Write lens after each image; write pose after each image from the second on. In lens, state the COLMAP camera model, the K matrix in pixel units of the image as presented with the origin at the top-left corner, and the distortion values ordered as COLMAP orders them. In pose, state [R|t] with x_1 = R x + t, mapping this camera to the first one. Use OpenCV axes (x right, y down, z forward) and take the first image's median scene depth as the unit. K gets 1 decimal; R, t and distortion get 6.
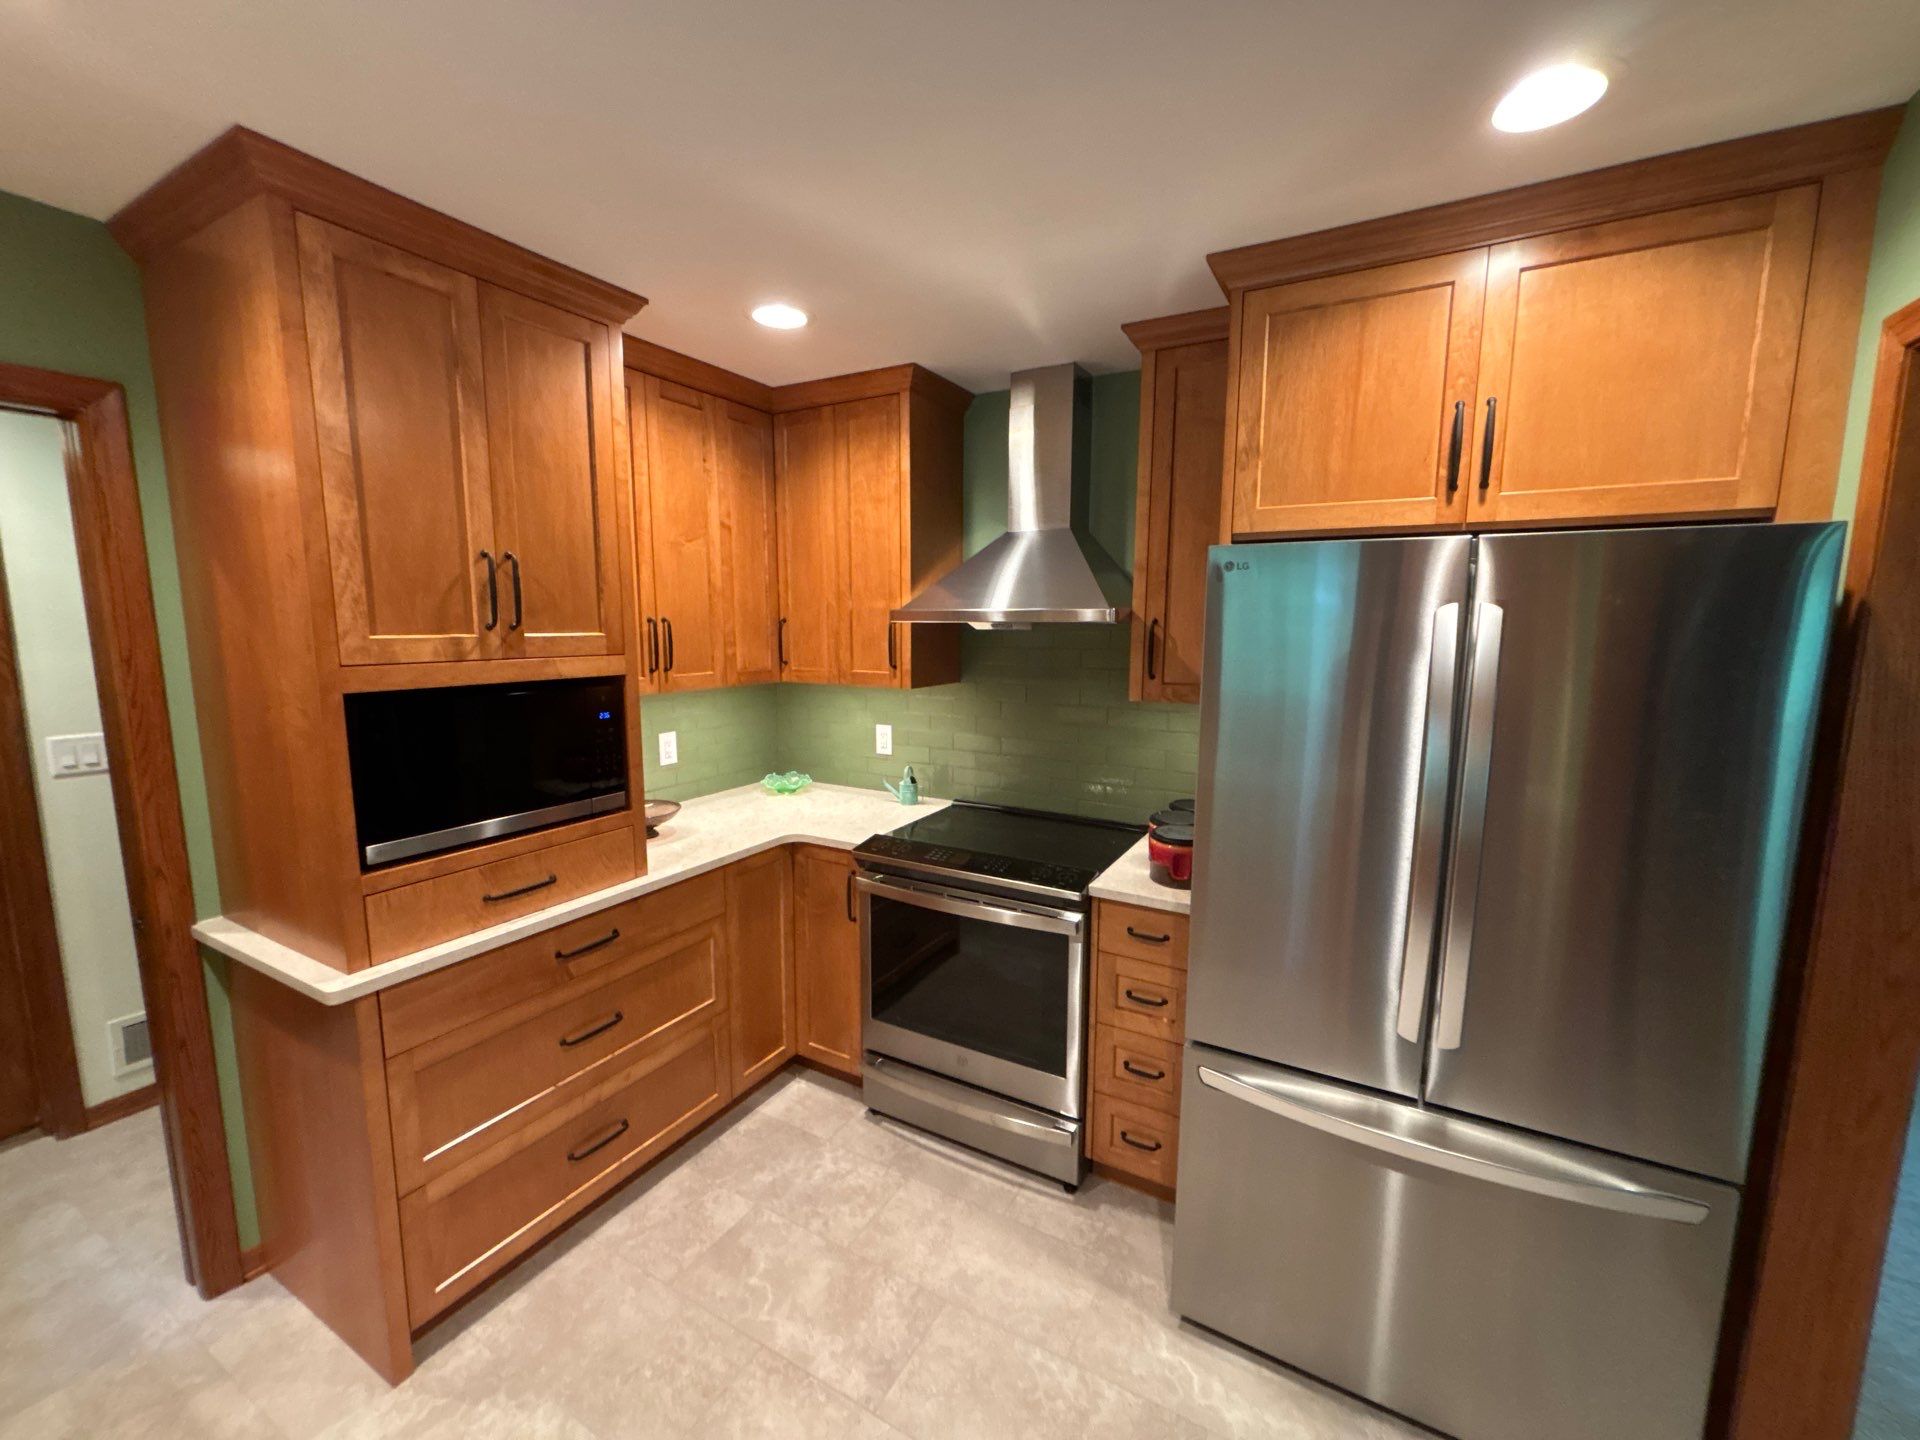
lens RADIAL K [[776.0, 0, 960.0], [0, 776.0, 720.0], [0, 0, 1]] dist [-0.000938, -0.000019]
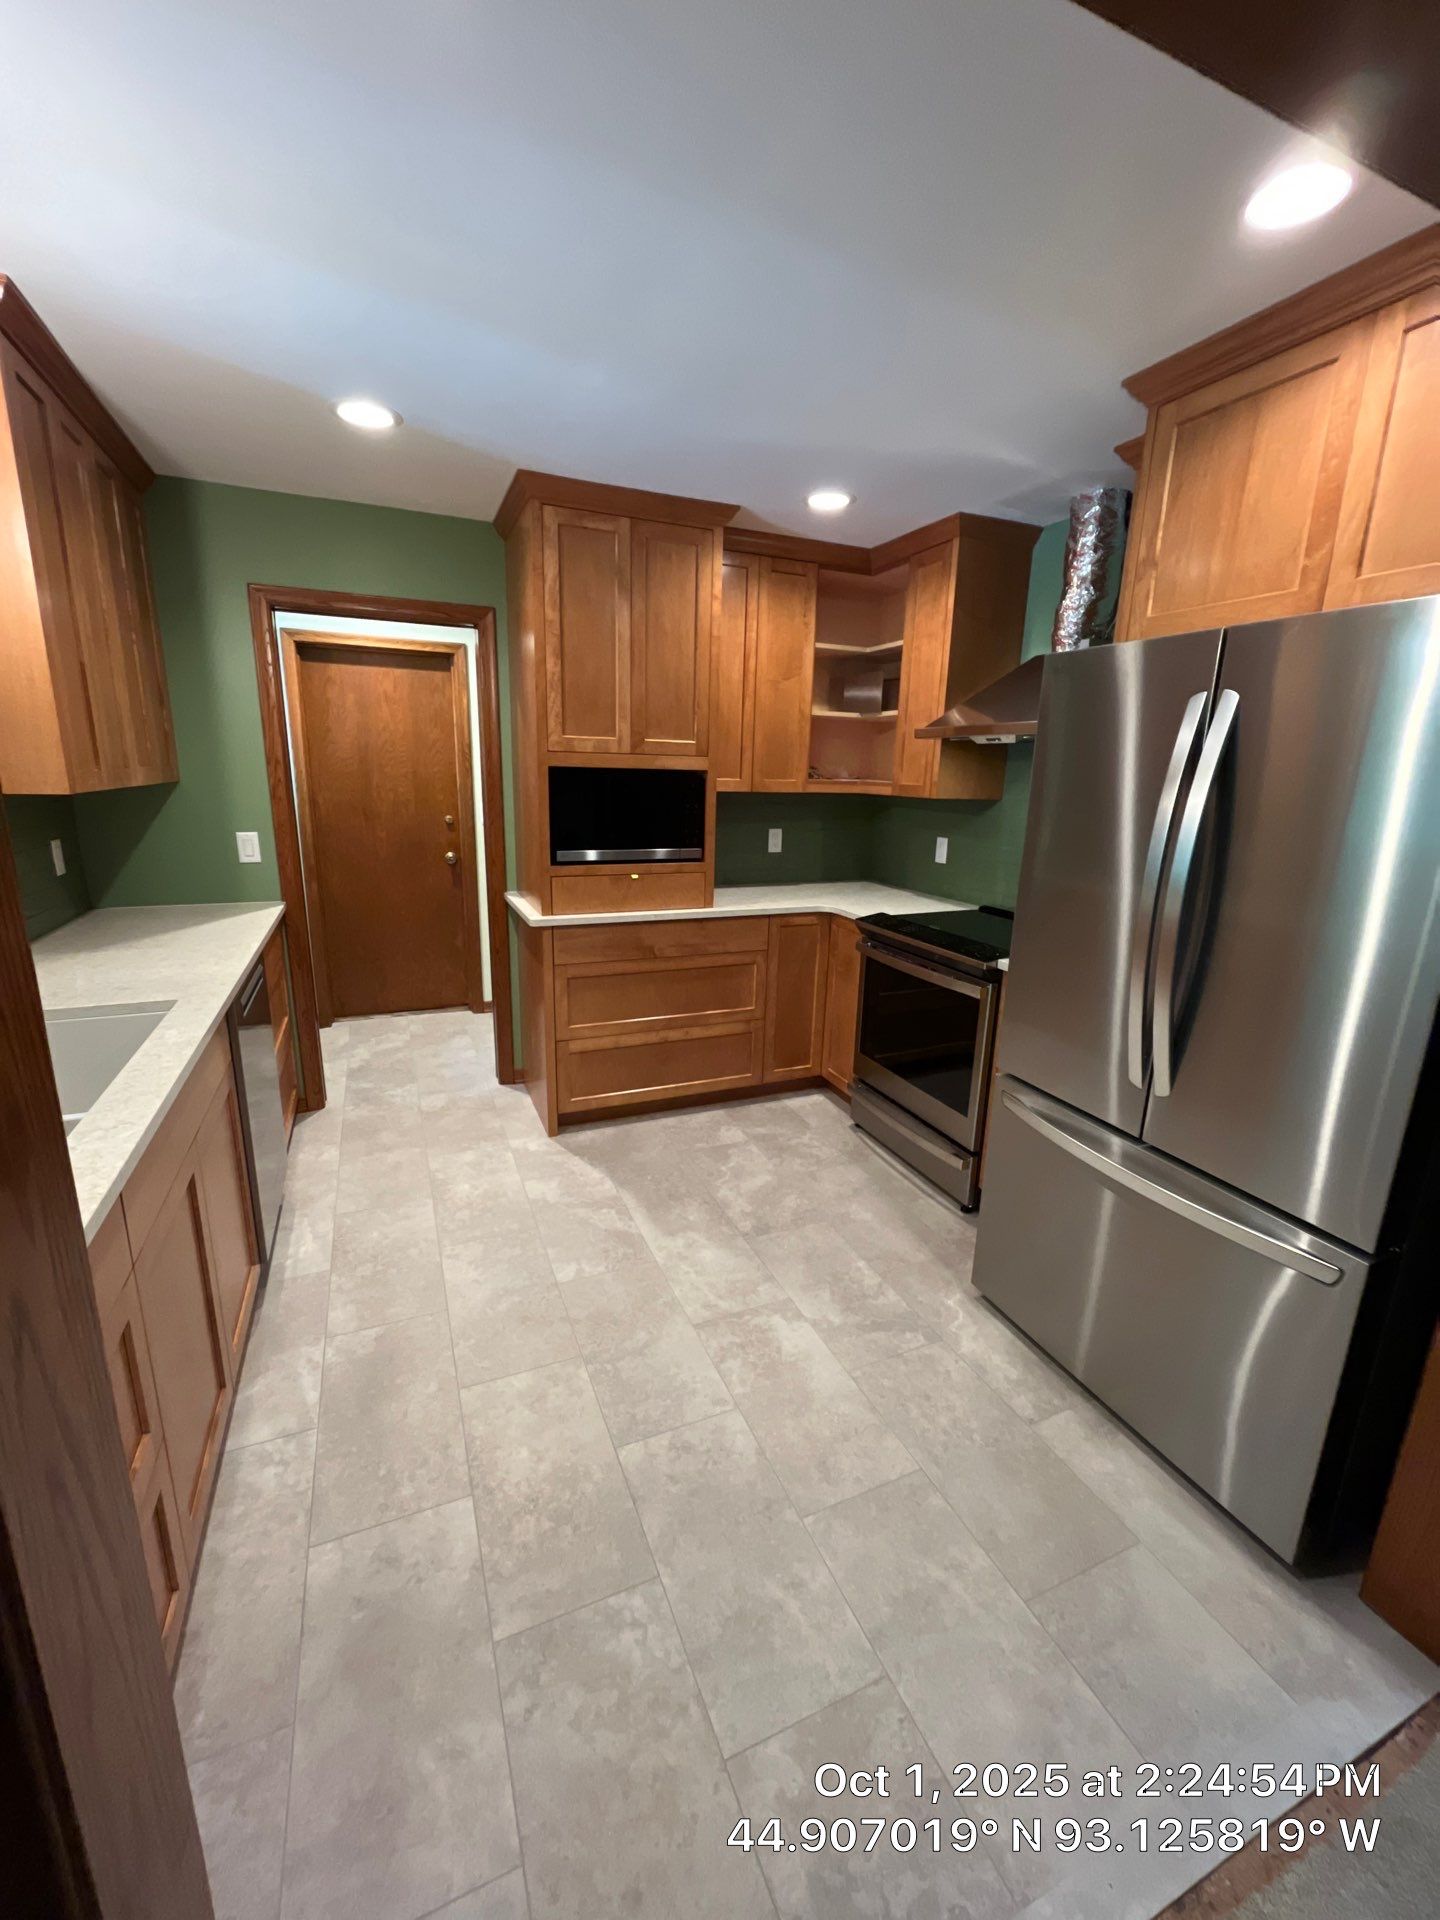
lens RADIAL K [[781.0, 0, 720.0], [0, 781.0, 960.0], [0, 0, 1]] dist [-0.012416, 0.000026]
pose [[0.790644, 0.161465, -0.590602, 0.559284], [-0.102019, 0.985858, 0.132951, 0.103799], [0.603717, -0.044865, 0.795935, -0.215753]]
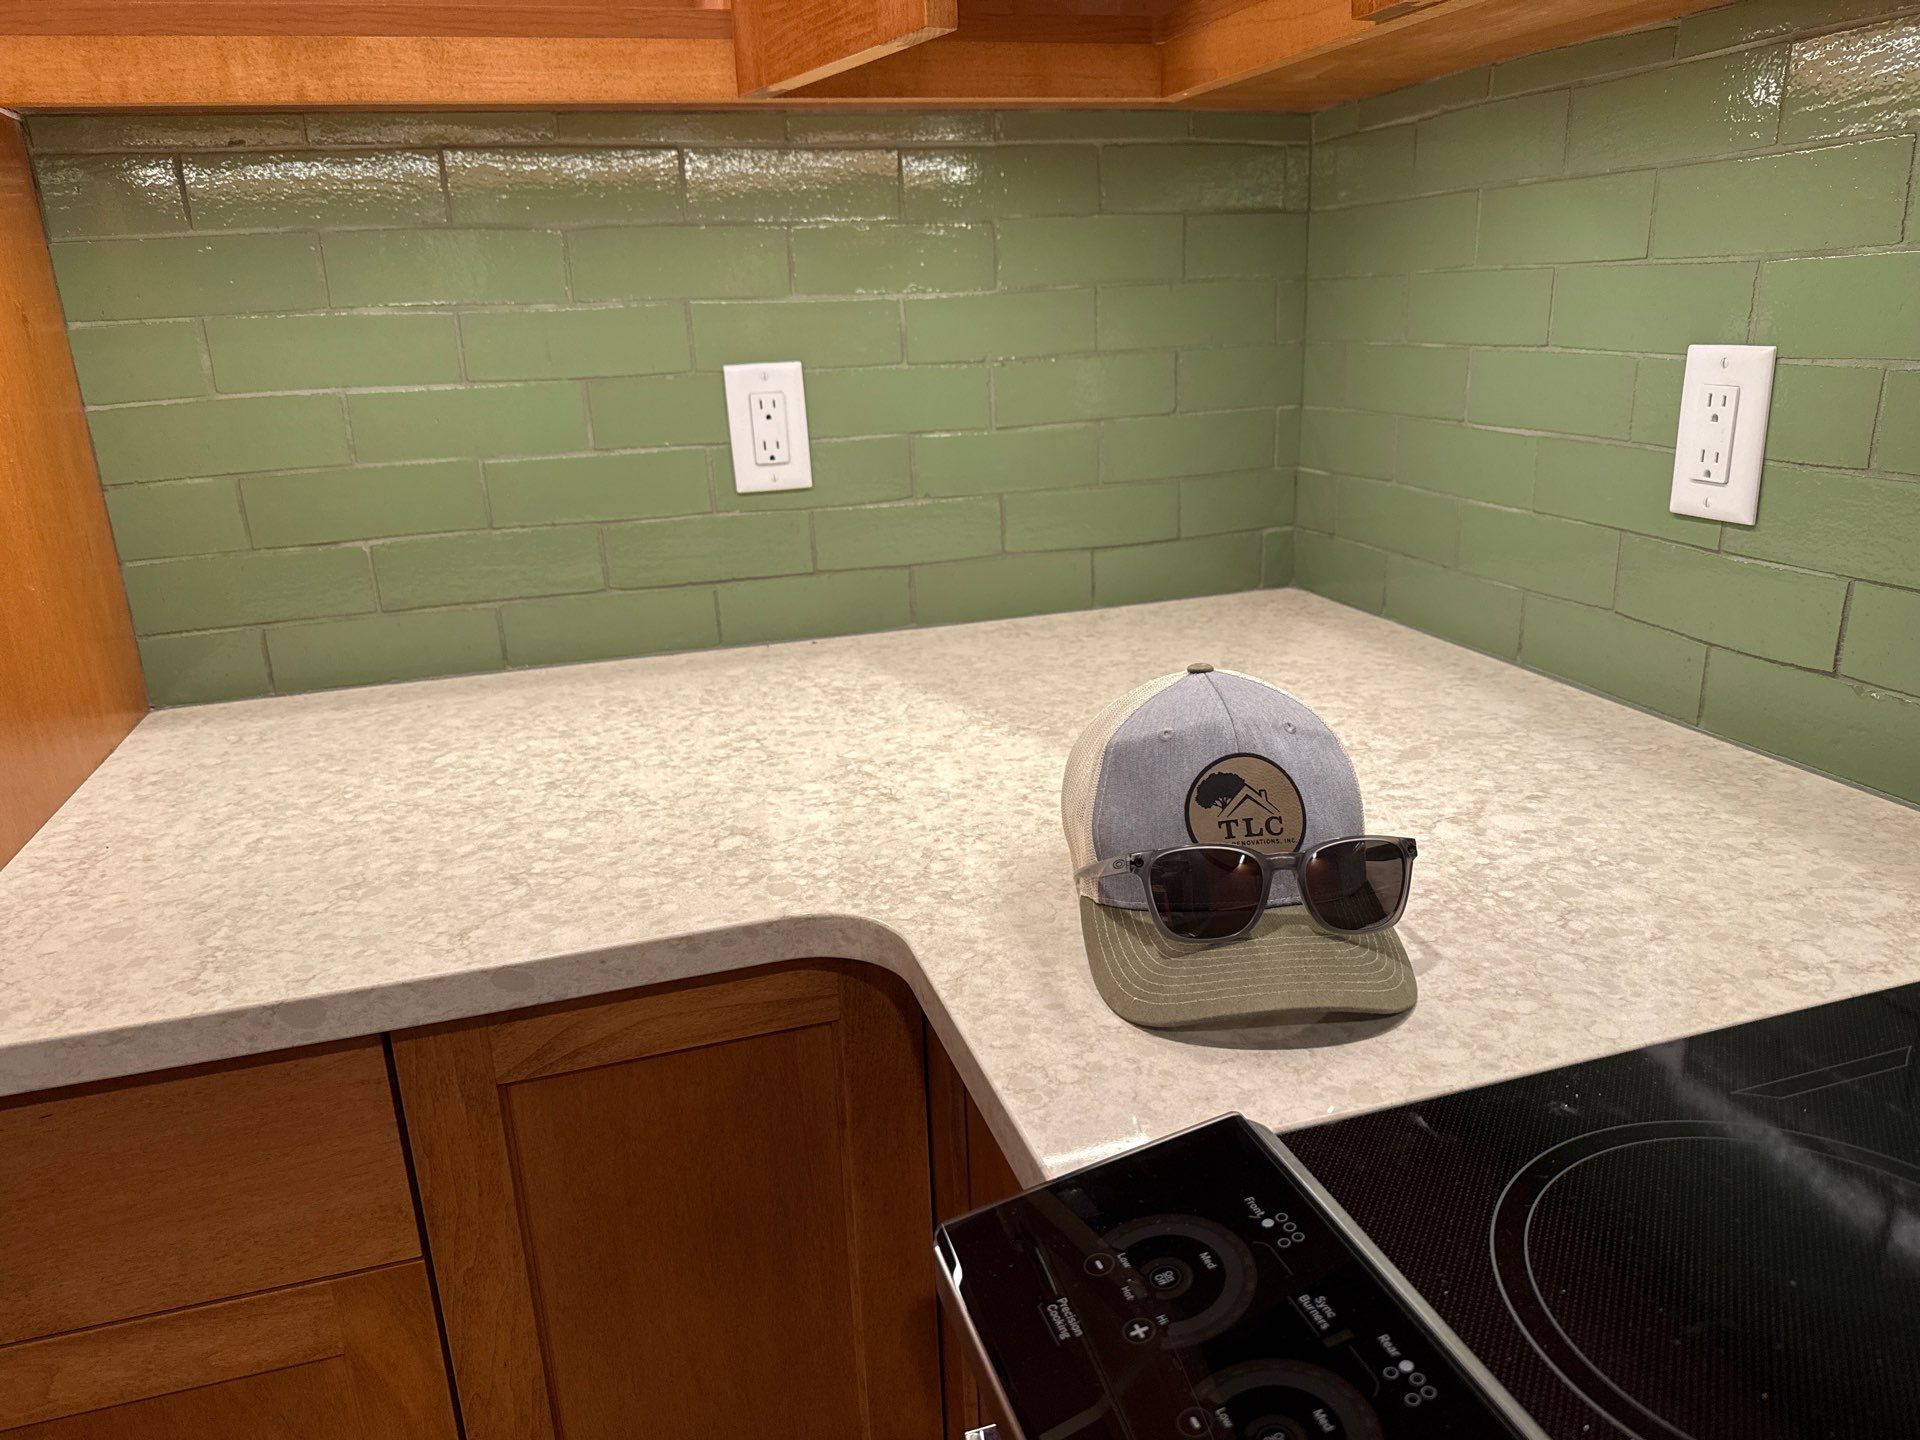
lens RADIAL K [[1378.7, 0, 960.0], [0, 1378.7, 720.0], [0, 0, 1]] dist [0.000712, 0.000086]
pose [[0.719438, 0.173073, -0.672647, -0.001365], [-0.046125, 0.978223, 0.202365, 0.052599], [0.693023, -0.114563, 0.711754, 1.023606]]
